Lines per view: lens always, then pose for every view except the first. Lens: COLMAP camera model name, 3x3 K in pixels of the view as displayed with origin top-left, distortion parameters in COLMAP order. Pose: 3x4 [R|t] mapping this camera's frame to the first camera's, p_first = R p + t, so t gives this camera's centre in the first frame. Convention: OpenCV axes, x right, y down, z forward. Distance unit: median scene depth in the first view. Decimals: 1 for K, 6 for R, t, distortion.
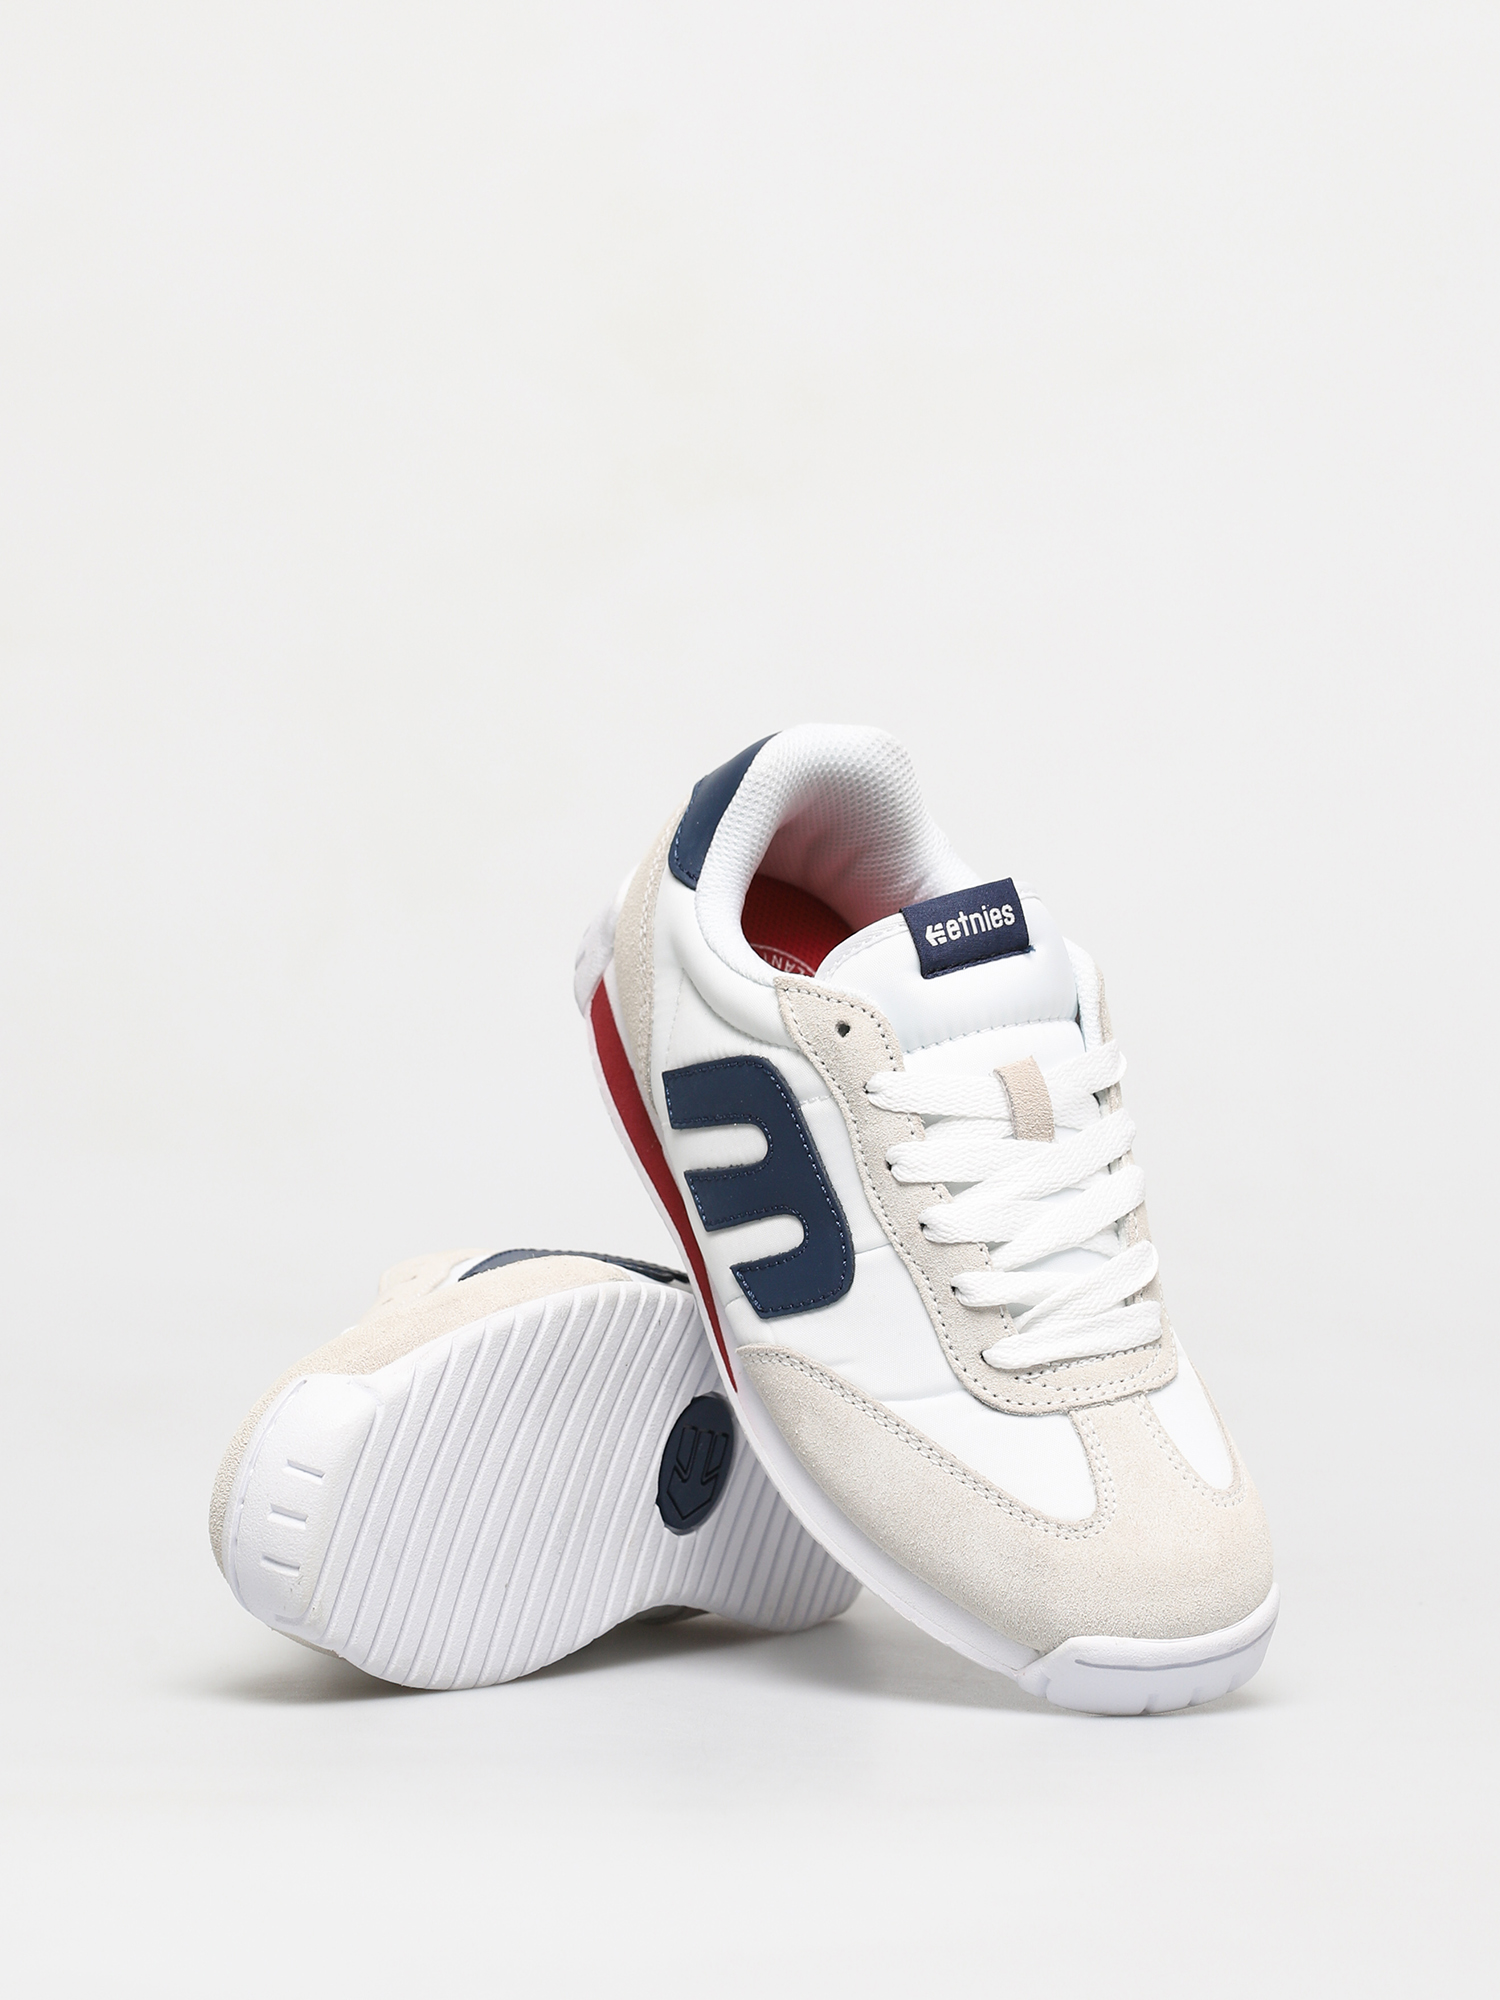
lens RADIAL K [[5690.6, 0, 749.2], [0, 5690.6, 1000.4], [0, 0, 1]] dist [-0.000820, 0.000000]
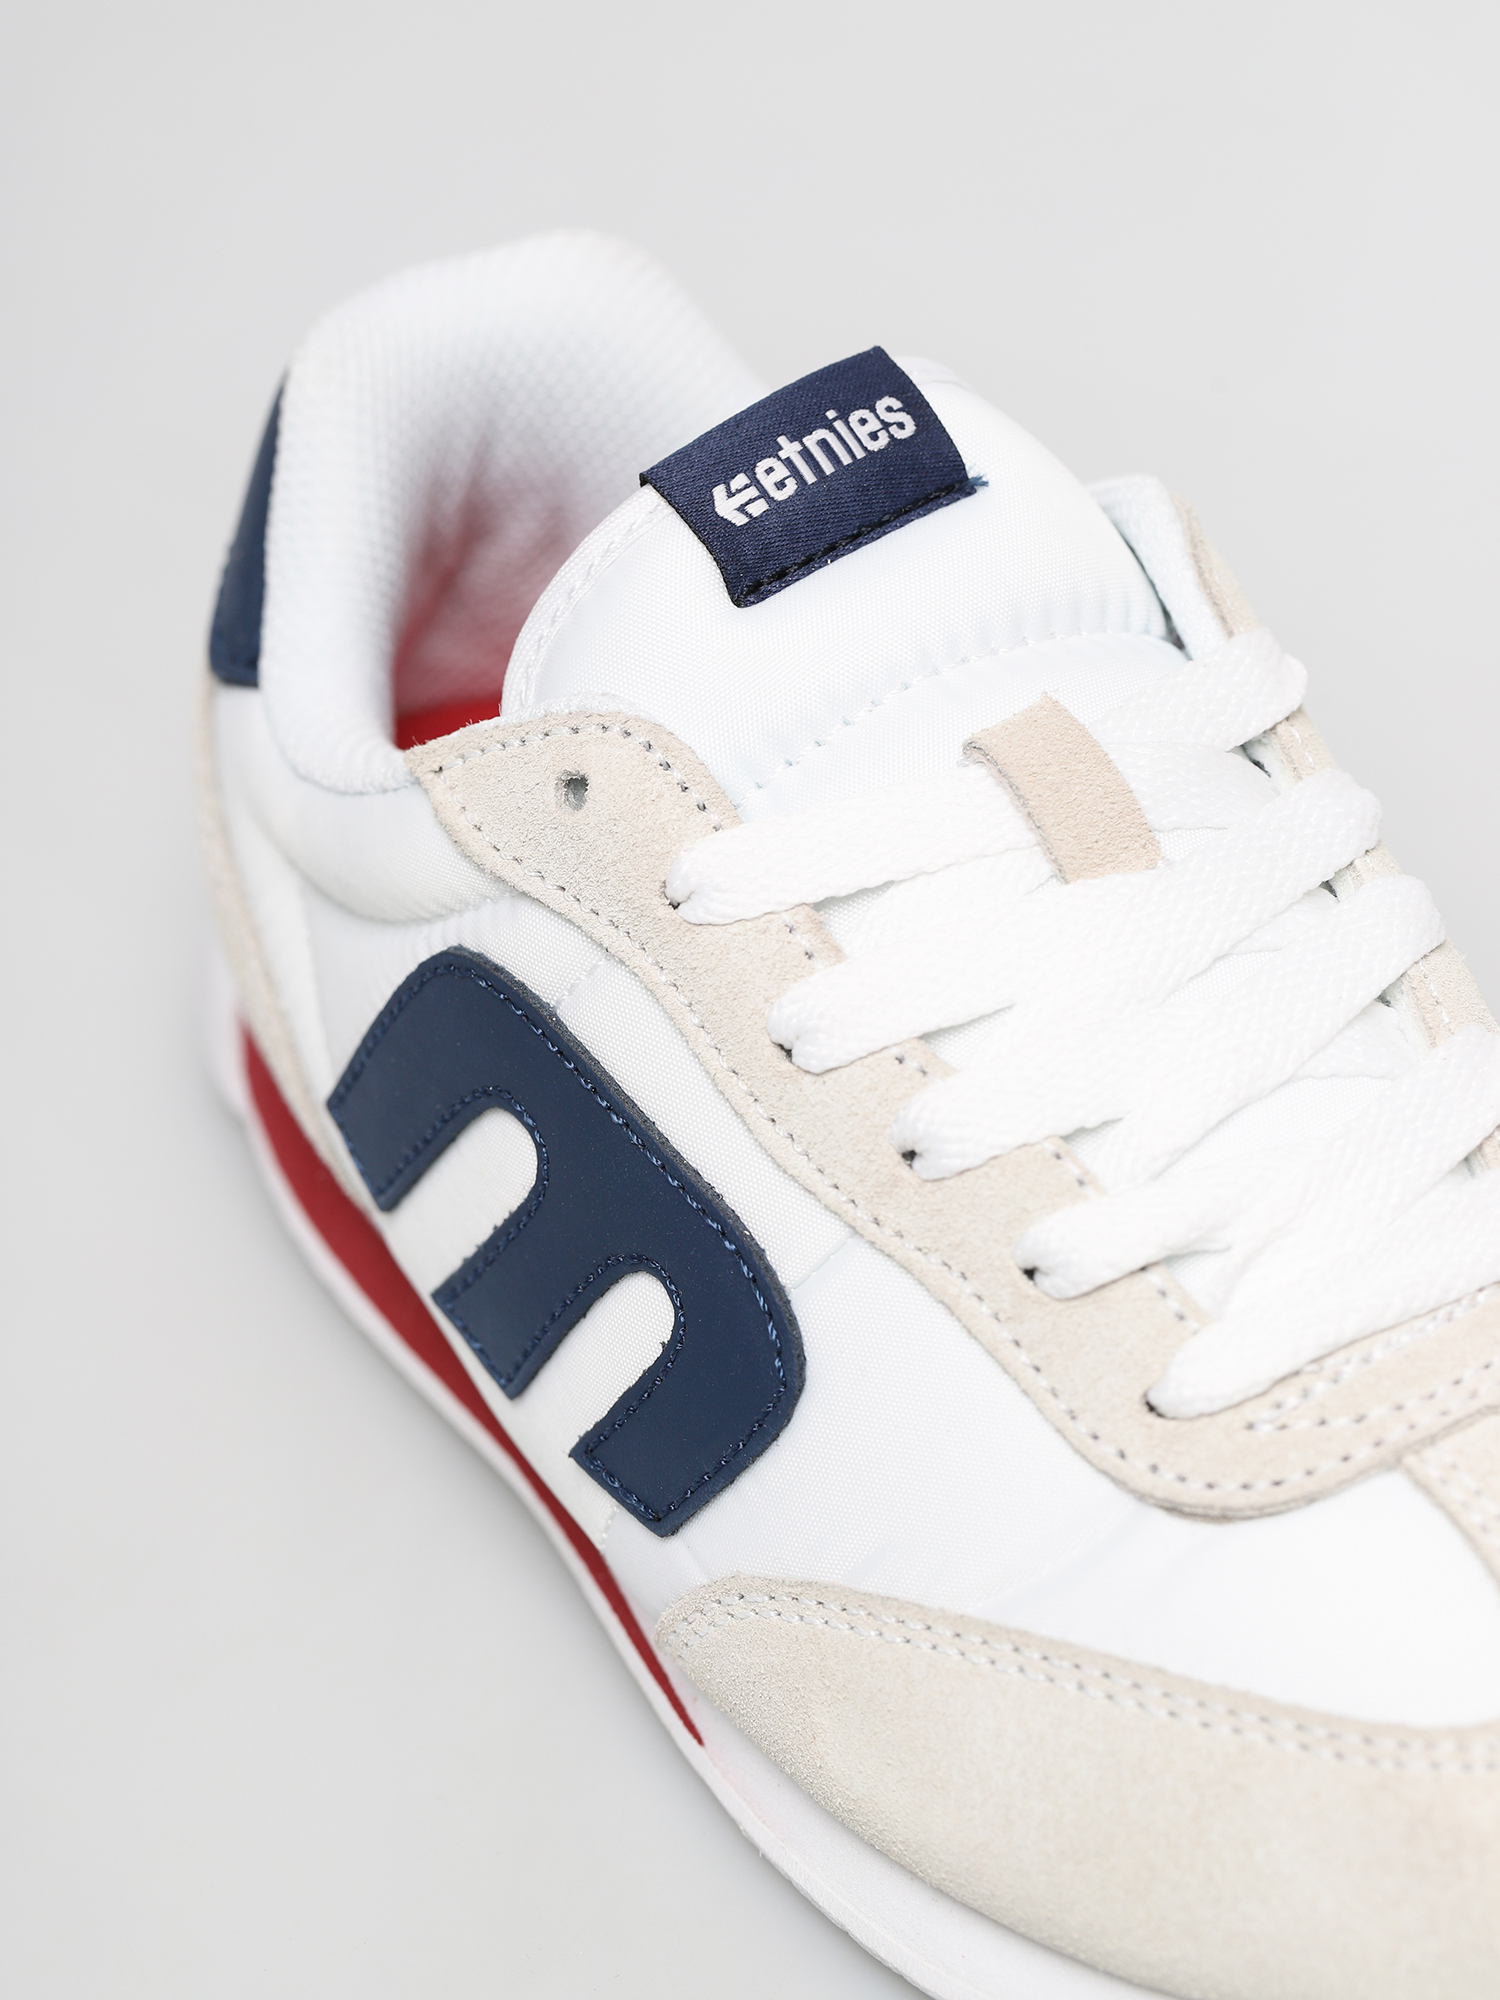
lens RADIAL K [[5690.6, 0, 751.1], [0, 5690.6, 998.8], [0, 0, 1]] dist [-0.000820, 0.000000]
pose [[0.949019, -0.314216, -0.025125, 0.032638], [0.310061, 0.944881, -0.105179, 0.066771], [0.056789, 0.092026, 0.994136, 0.587933]]
